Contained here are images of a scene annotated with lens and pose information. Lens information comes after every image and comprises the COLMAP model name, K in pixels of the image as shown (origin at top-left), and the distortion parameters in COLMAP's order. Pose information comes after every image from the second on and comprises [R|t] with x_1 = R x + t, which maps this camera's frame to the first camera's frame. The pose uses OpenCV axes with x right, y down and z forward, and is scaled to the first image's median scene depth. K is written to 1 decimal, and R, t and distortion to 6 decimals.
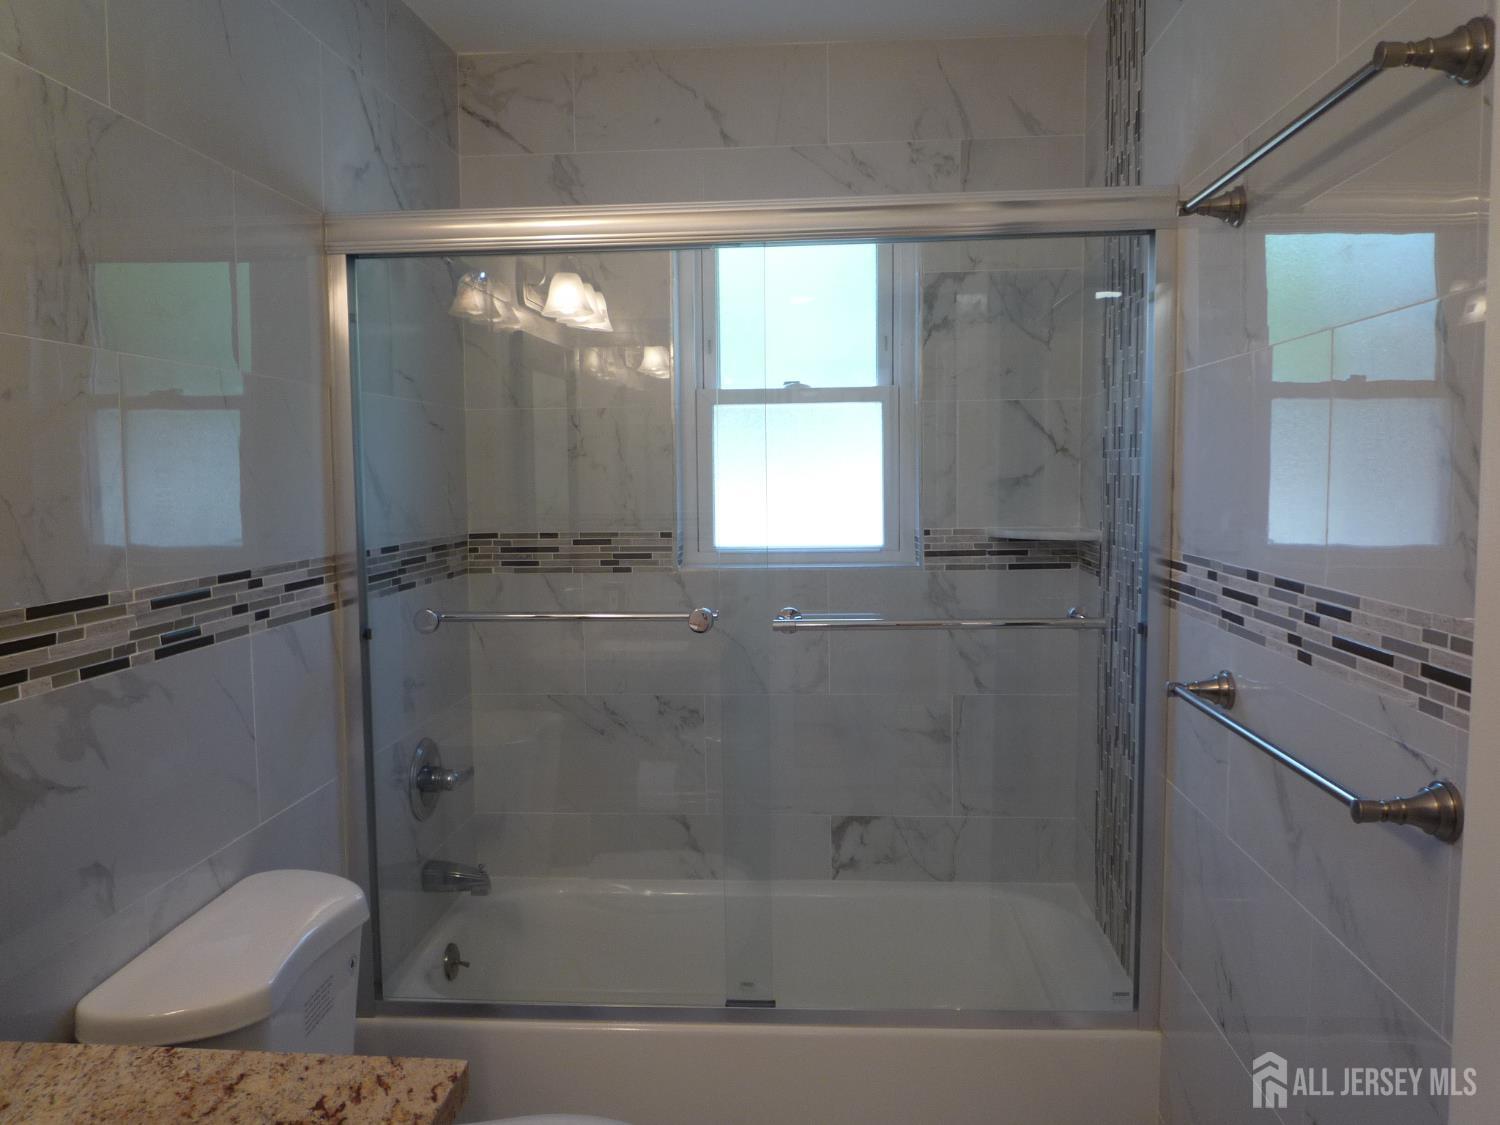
lens RADIAL K [[1117.0, 0, 756.2], [0, 1117.0, 554.6], [0, 0, 1]] dist [-0.007790, -0.028141]
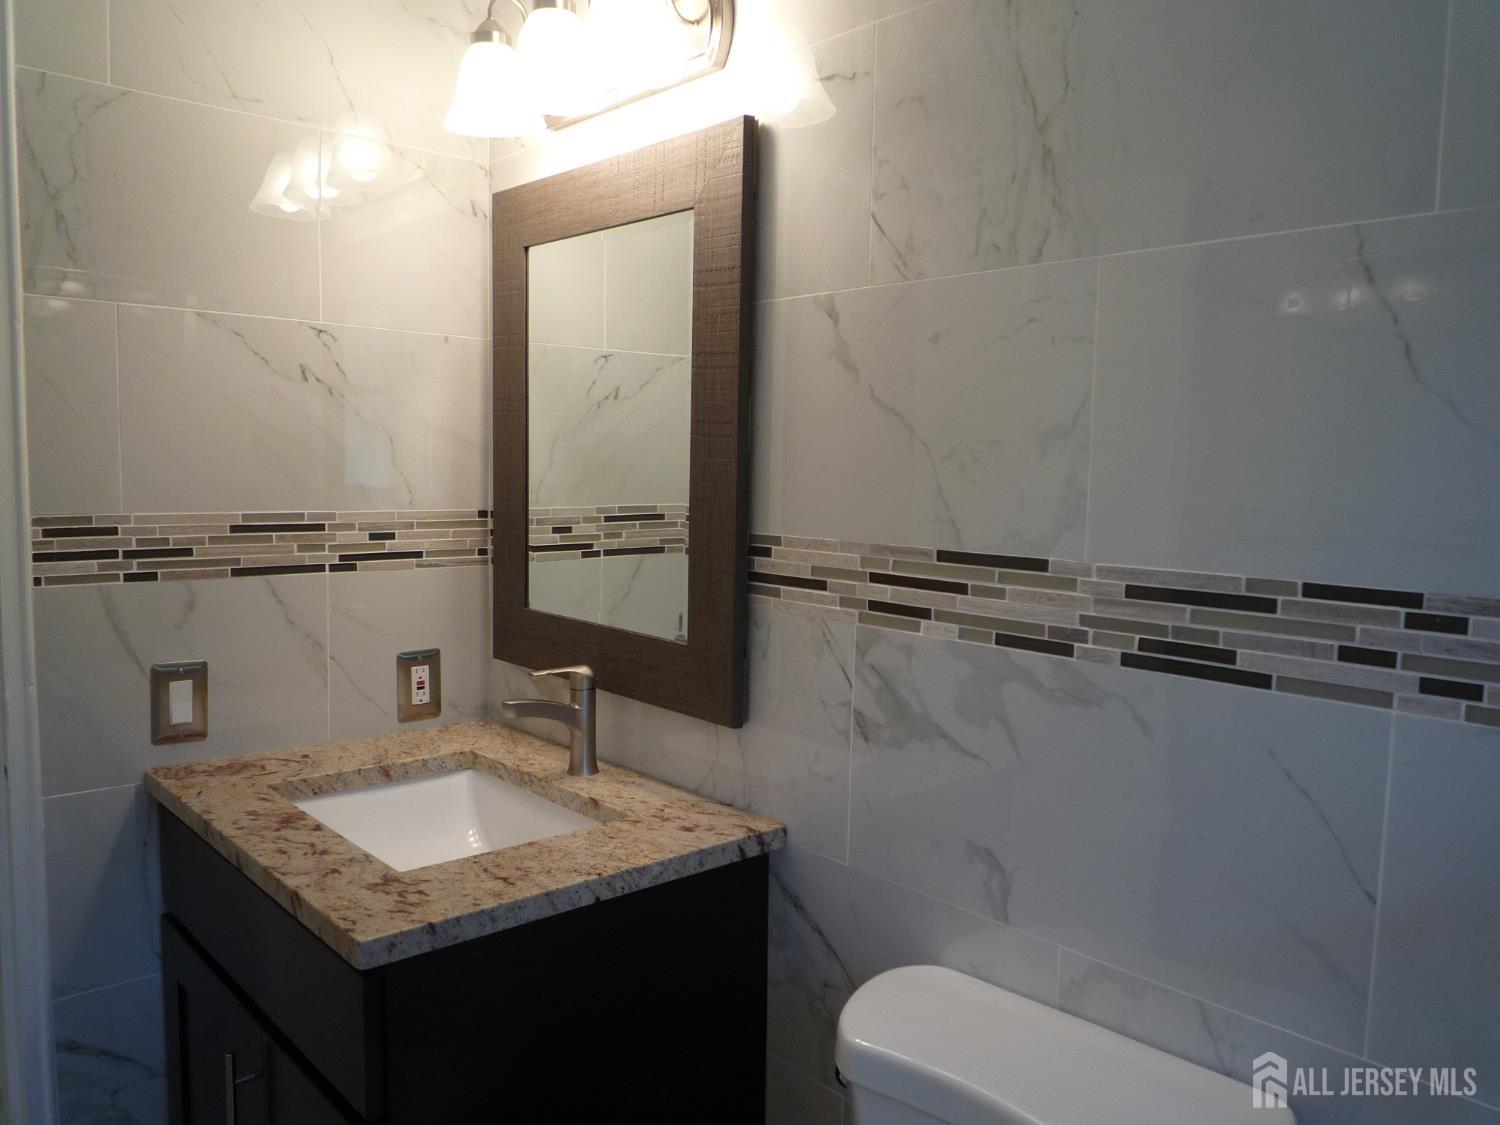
lens RADIAL K [[1117.0, 0, 756.2], [0, 1117.0, 554.6], [0, 0, 1]] dist [-0.007790, -0.028141]
pose [[-0.697619, 0.056834, -0.714211, 0.165213], [-0.063634, 0.987994, 0.140776, -0.072045], [0.713637, 0.143656, -0.685627, 1.424895]]
